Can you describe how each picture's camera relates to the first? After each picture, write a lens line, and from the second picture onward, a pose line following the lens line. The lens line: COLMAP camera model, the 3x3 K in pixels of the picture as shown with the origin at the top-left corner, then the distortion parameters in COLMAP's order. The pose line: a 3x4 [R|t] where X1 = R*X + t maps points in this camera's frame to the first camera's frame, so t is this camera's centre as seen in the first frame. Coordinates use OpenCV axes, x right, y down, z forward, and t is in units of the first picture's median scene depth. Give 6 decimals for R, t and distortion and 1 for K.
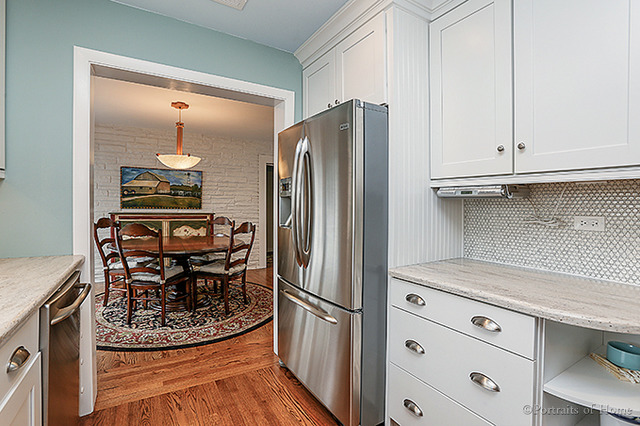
lens RADIAL K [[299.2, 0, 318.2], [0, 299.2, 207.8], [0, 0, 1]] dist [0.000365, 0.000069]
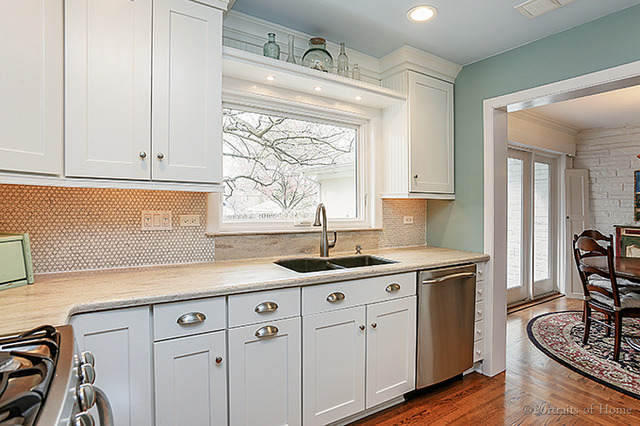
lens RADIAL K [[356.6, 0, 318.2], [0, 356.6, 210.9], [0, 0, 1]] dist [-0.003400, -0.000583]
pose [[0.035134, 0.001409, -0.999382, 0.466488], [-0.021475, 0.999769, 0.000655, -0.011470], [0.999152, 0.021438, 0.035156, 0.115961]]
